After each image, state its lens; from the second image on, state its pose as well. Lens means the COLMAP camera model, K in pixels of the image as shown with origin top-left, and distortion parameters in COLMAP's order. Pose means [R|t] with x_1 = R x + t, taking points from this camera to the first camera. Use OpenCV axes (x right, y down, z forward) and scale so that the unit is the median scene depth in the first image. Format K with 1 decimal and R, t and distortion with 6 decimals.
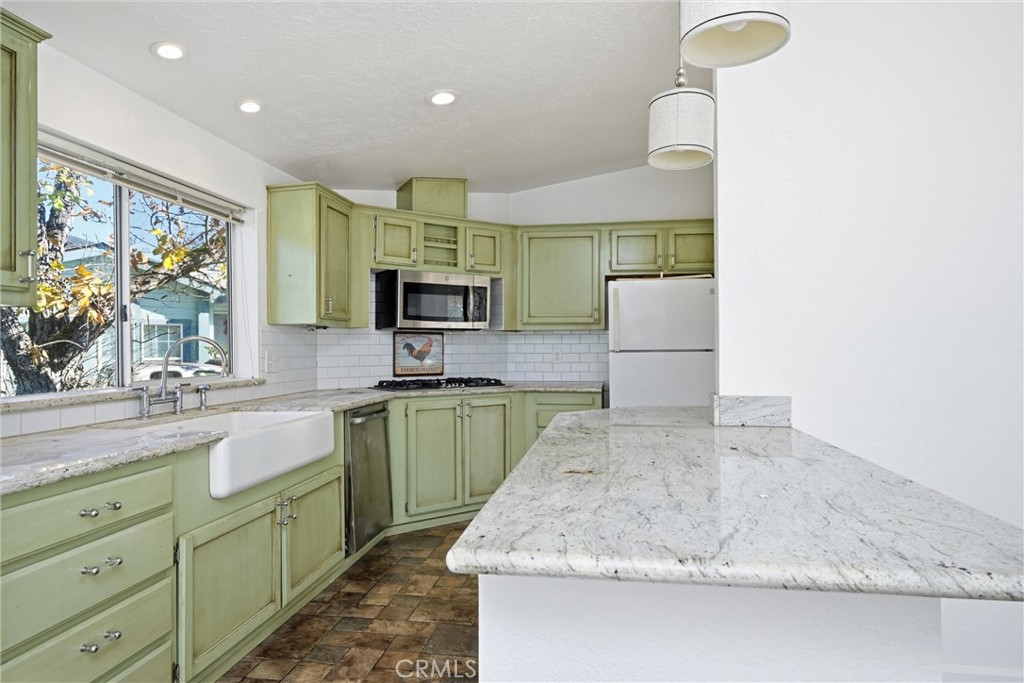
lens RADIAL K [[608.0, 0, 517.1], [0, 608.0, 343.1], [0, 0, 1]] dist [0.001429, -0.000011]
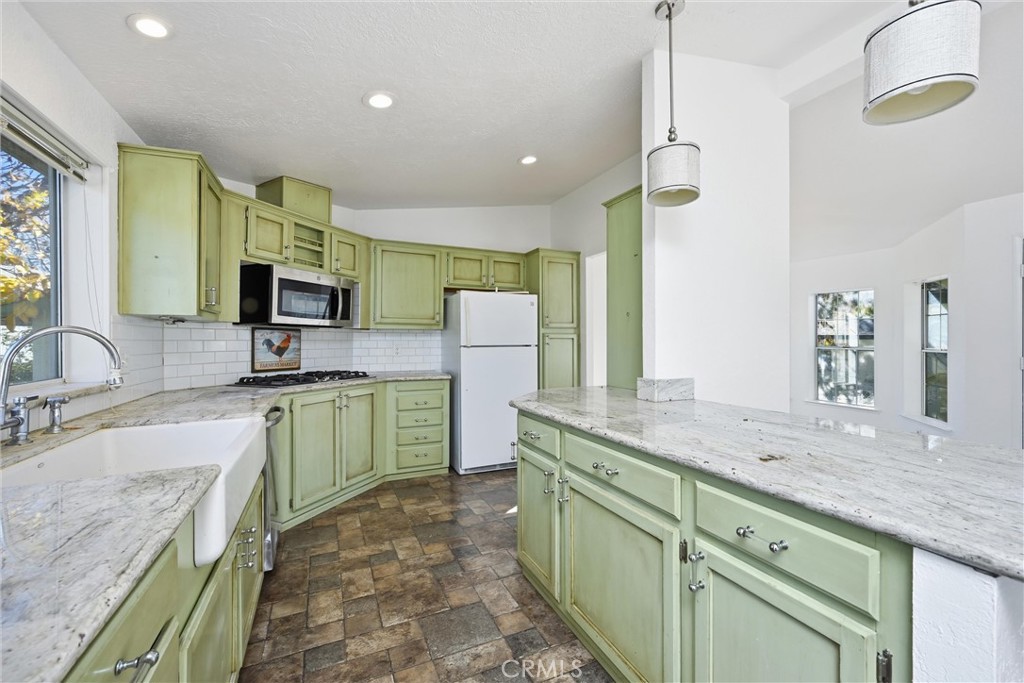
lens RADIAL K [[414.0, 0, 513.4], [0, 414.0, 340.1], [0, 0, 1]] dist [0.001010, 0.000448]
pose [[0.835028, 0.006476, 0.550170, -0.233997], [-0.005903, 0.999979, -0.002812, 0.001616], [-0.550176, -0.000900, 0.835048, 0.215175]]
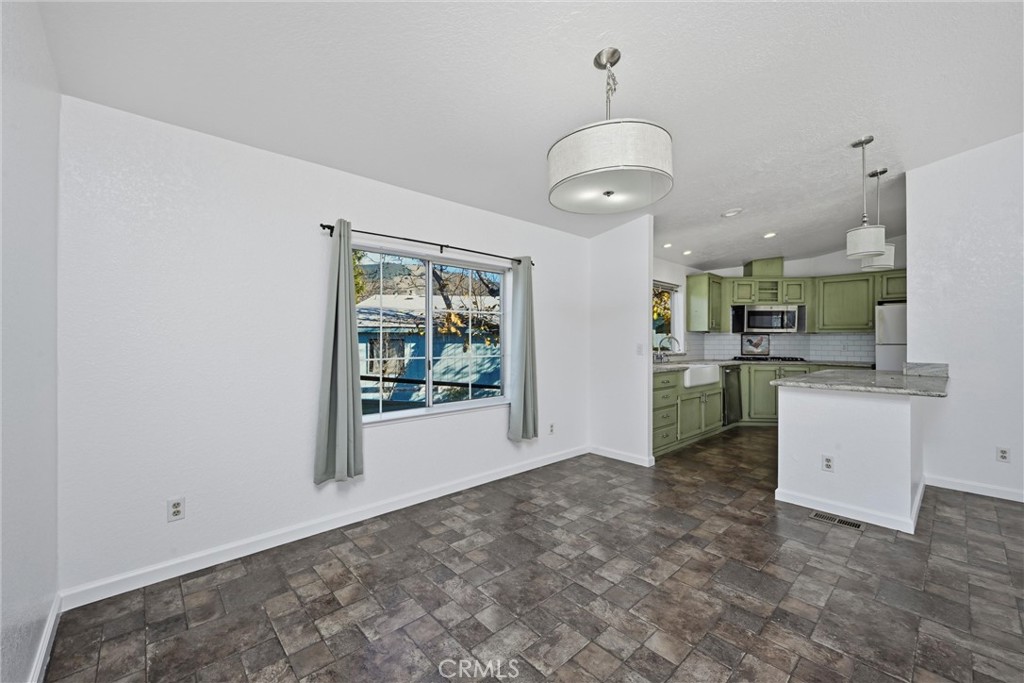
lens RADIAL K [[404.6, 0, 514.5], [0, 404.6, 337.2], [0, 0, 1]] dist [-0.002282, -0.000344]
pose [[0.776211, 0.002972, -0.630466, 0.073435], [-0.005403, 0.999984, -0.001938, -0.000078], [0.630450, 0.004911, 0.776214, -0.616354]]
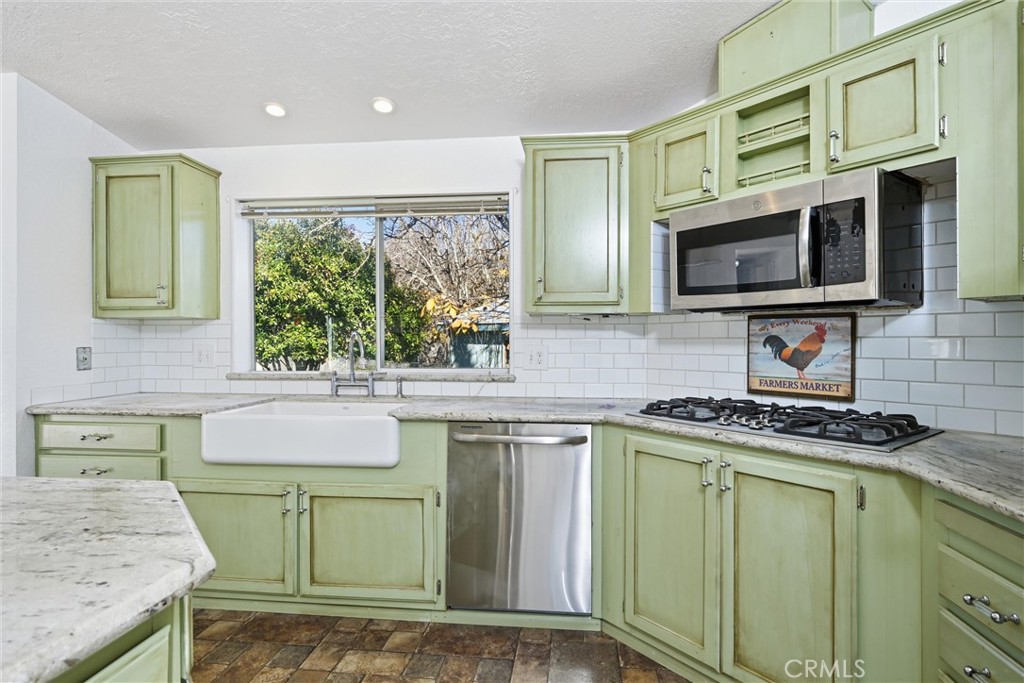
lens RADIAL K [[541.3, 0, 517.2], [0, 541.3, 339.9], [0, 0, 1]] dist [-0.002095, 0.000309]
pose [[0.042221, 0.002455, -0.999105, 0.326687], [0.003782, 0.999989, 0.002617, 0.002329], [0.999101, -0.003889, 0.042212, 0.806367]]
